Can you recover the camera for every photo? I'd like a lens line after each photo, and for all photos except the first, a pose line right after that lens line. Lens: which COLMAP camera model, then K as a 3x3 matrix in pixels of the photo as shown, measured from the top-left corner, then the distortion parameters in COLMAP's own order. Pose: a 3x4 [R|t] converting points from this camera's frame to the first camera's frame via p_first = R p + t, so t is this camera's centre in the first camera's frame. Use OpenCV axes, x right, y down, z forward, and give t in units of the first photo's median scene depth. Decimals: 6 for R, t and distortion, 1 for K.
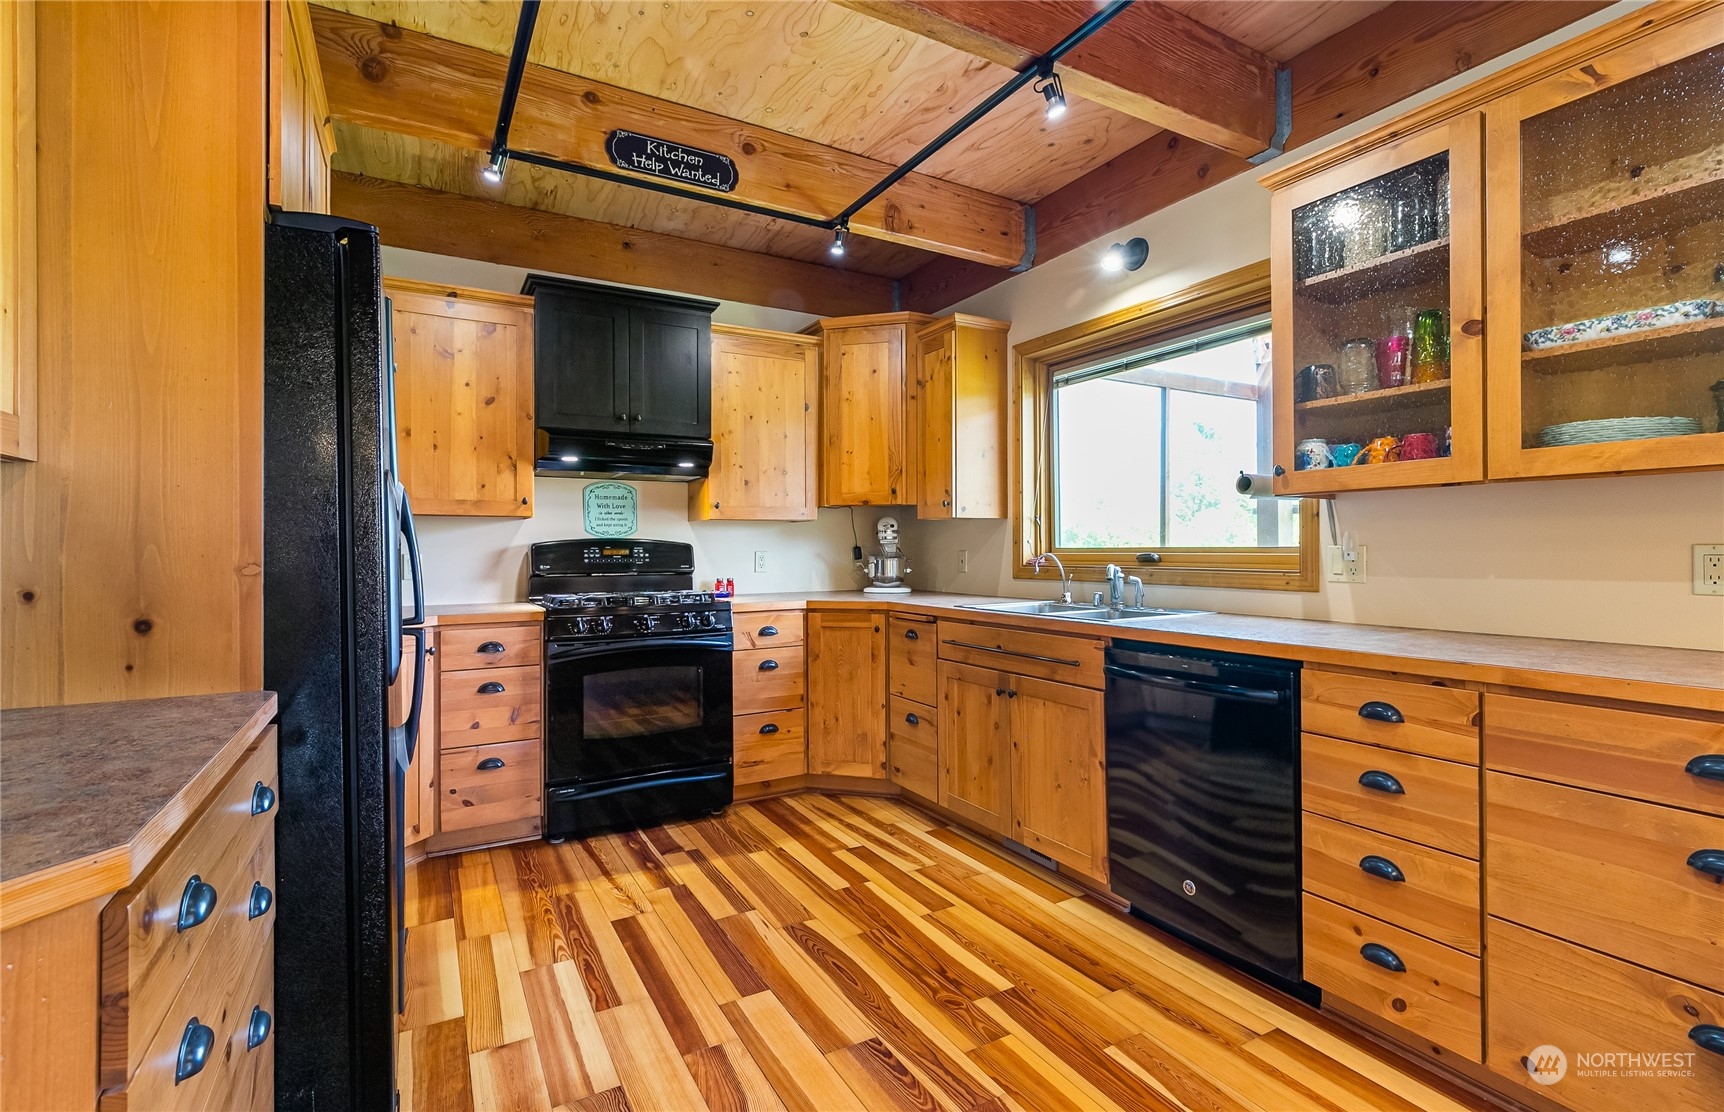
lens RADIAL K [[777.9, 0, 856.4], [0, 777.9, 552.7], [0, 0, 1]] dist [0.002997, 0.000158]
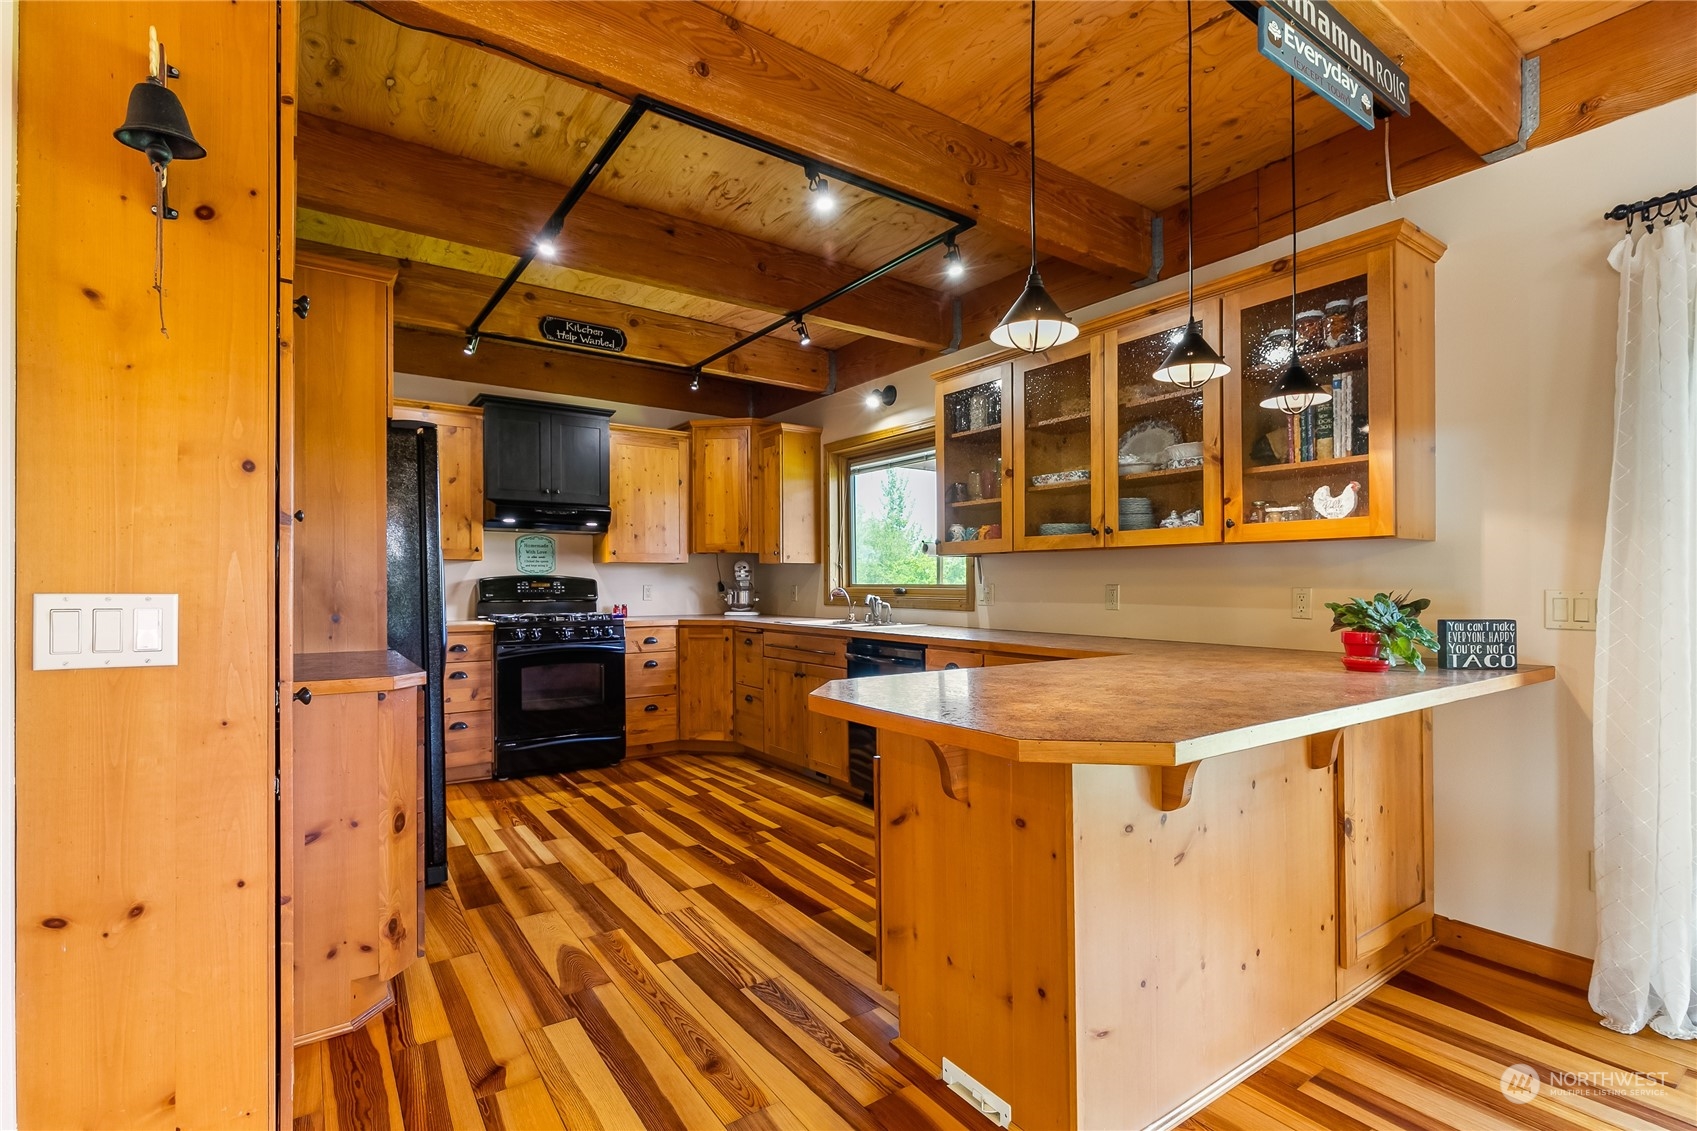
lens RADIAL K [[761.9, 0, 848.9], [0, 761.9, 606.2], [0, 0, 1]] dist [-0.001883, -0.000376]
pose [[0.993565, 0.002765, 0.113230, 0.103963], [-0.005665, 0.999664, 0.025301, -0.000561], [-0.113122, -0.025780, 0.993247, -0.502295]]
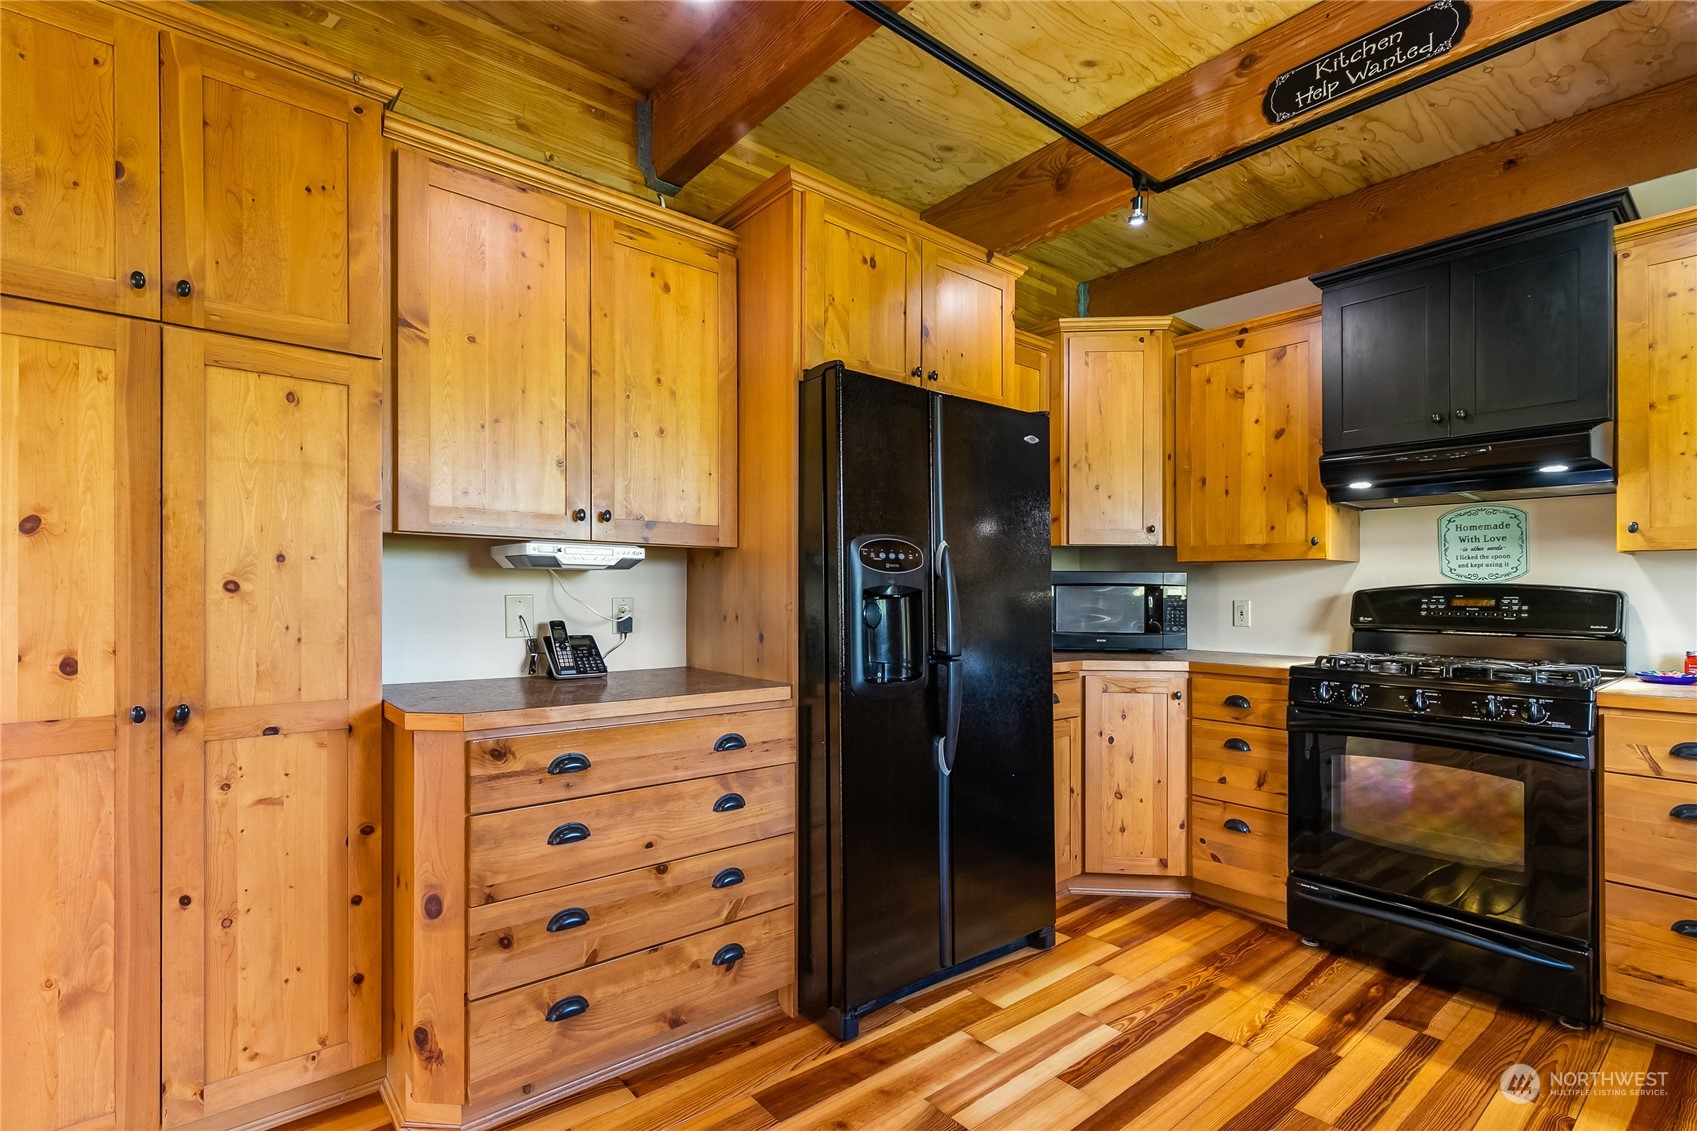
lens RADIAL K [[799.5, 0, 880.6], [0, 799.5, 604.9], [0, 0, 1]] dist [-0.000694, -0.000067]
pose [[0.197204, 0.020876, -0.980140, 0.360628], [-0.012327, 0.999747, 0.018813, -0.006704], [0.980285, 0.008373, 0.197412, 0.363907]]
